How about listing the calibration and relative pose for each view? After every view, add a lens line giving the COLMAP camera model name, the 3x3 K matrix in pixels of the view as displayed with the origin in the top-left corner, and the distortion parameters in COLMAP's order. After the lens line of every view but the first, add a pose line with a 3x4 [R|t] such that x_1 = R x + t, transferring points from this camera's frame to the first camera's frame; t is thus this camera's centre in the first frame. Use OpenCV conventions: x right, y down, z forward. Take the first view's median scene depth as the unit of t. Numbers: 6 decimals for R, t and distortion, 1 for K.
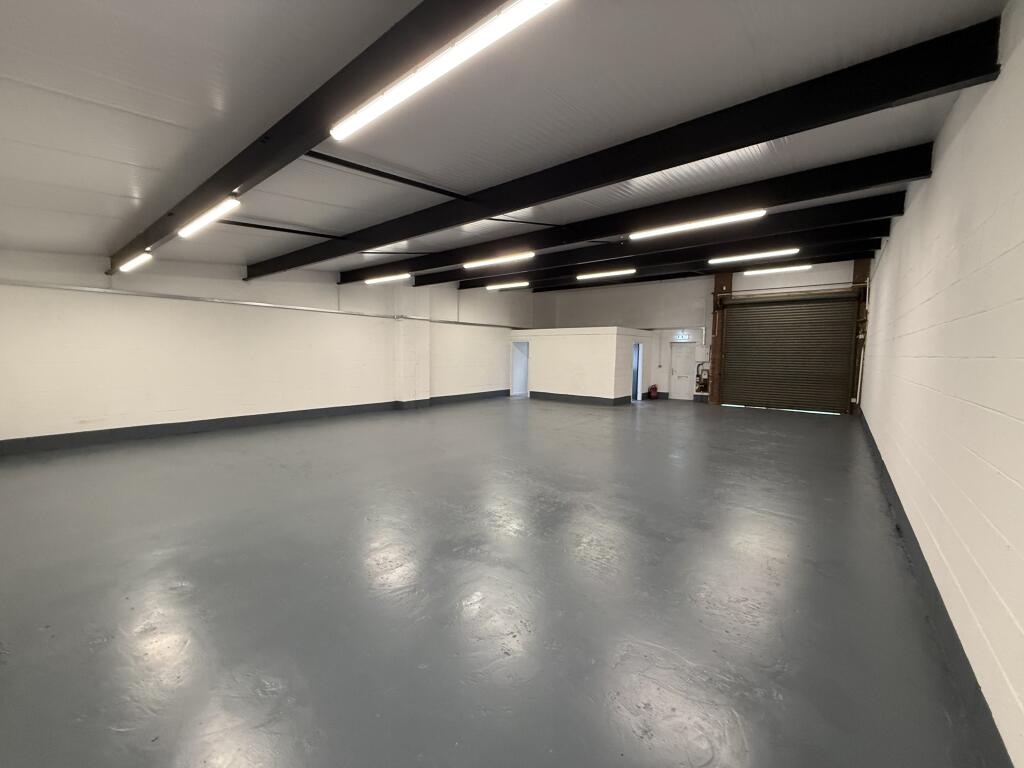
lens RADIAL K [[408.2, 0, 508.8], [0, 408.2, 386.9], [0, 0, 1]] dist [-0.000721, 0.000186]
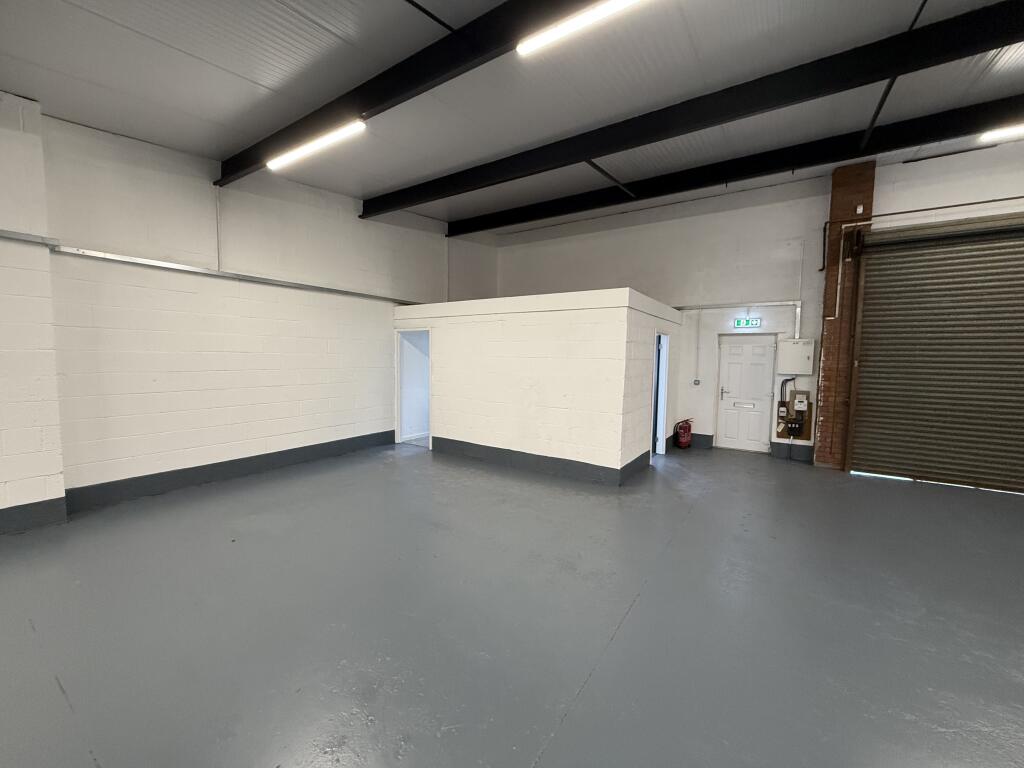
lens RADIAL K [[408.2, 0, 508.8], [0, 408.2, 386.9], [0, 0, 1]] dist [-0.000721, 0.000186]
pose [[0.995139, -0.003595, 0.098416, 0.097841], [0.004172, 0.999975, -0.005651, -0.045595], [-0.098394, 0.006034, 0.995129, 0.555068]]
